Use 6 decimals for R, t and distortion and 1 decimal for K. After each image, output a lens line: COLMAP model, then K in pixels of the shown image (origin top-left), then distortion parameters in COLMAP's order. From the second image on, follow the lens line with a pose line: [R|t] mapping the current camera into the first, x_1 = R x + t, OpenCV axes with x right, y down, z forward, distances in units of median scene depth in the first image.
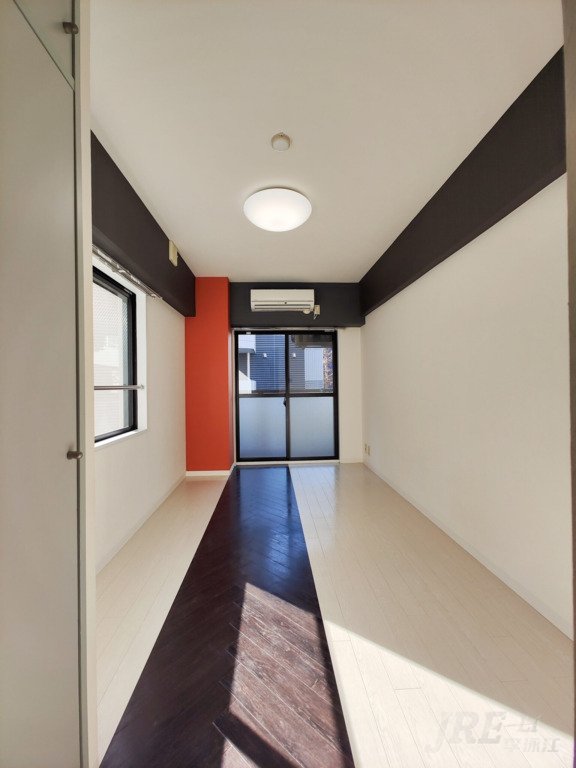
lens RADIAL K [[314.1, 0, 286.8], [0, 314.1, 383.0], [0, 0, 1]] dist [0.014477, -0.000003]
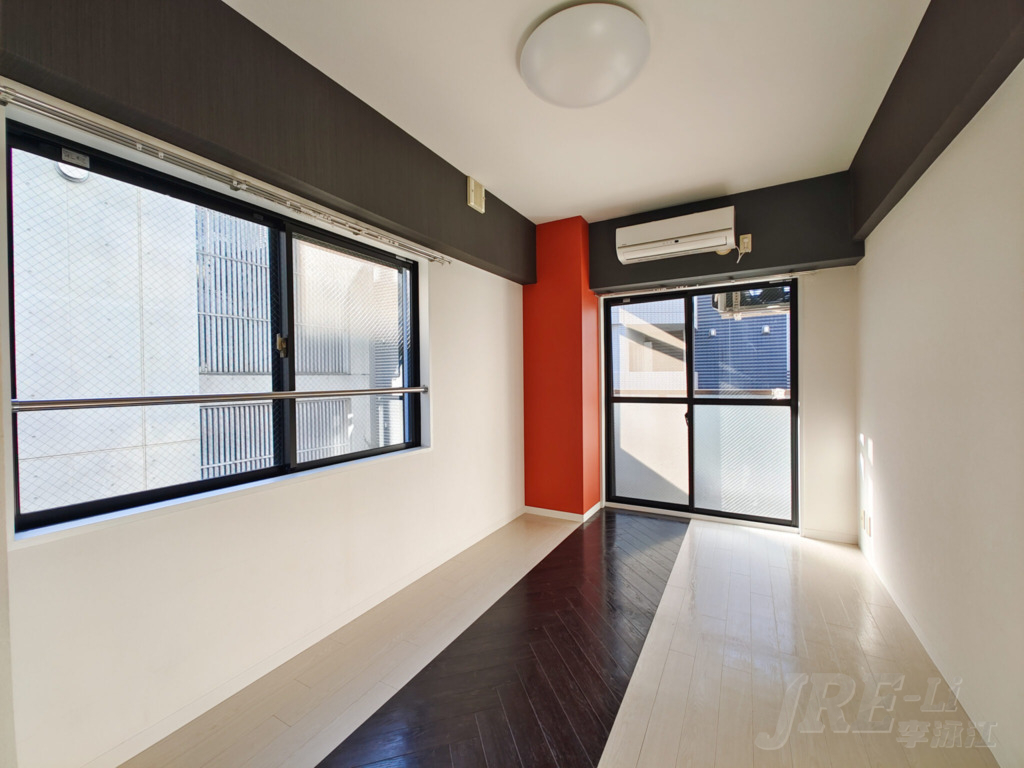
lens RADIAL K [[418.8, 0, 515.7], [0, 418.8, 385.5], [0, 0, 1]] dist [0.014477, -0.000003]
pose [[0.845238, 0.012539, -0.534243, 0.146504], [0.002920, 0.999601, 0.028081, -0.013764], [0.534382, -0.025295, 0.844865, 0.176709]]
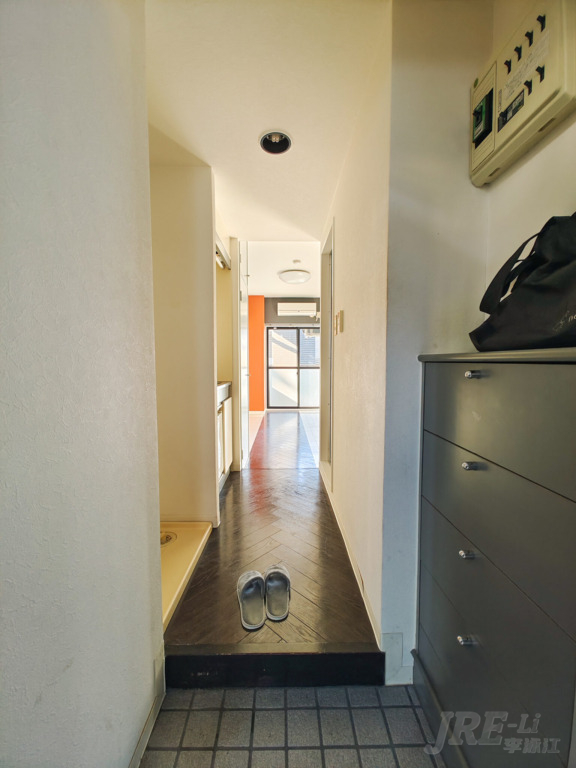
lens RADIAL K [[314.1, 0, 289.0], [0, 314.1, 384.4], [0, 0, 1]] dist [0.014477, -0.000003]
pose [[0.999209, 0.014172, -0.037147, 0.011521], [-0.011872, 0.998041, 0.061429, 0.025797], [0.037945, -0.060940, 0.997420, -0.610803]]
